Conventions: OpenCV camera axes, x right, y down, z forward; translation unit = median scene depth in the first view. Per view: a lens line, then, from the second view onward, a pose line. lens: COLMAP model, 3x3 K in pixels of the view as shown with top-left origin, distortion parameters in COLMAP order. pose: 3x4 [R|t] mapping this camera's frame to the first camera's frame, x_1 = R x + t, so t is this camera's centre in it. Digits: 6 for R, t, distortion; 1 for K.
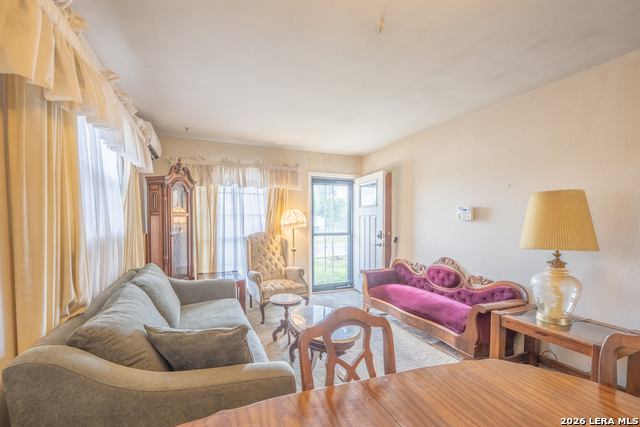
lens RADIAL K [[264.9, 0, 357.0], [0, 264.9, 229.9], [0, 0, 1]] dist [-0.008946, 0.001770]
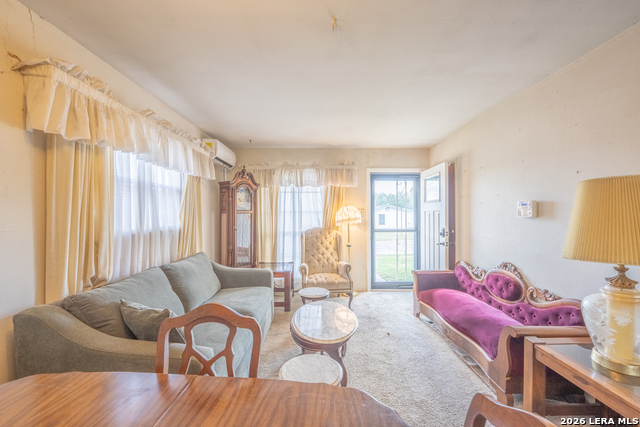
lens RADIAL K [[264.9, 0, 324.5], [0, 264.9, 214.8], [0, 0, 1]] dist [-0.008946, 0.001770]
pose [[0.927819, -0.001768, -0.373027, 0.137217], [-0.013568, 0.999167, -0.038483, -0.005529], [0.372784, 0.040766, 0.927022, 0.030159]]
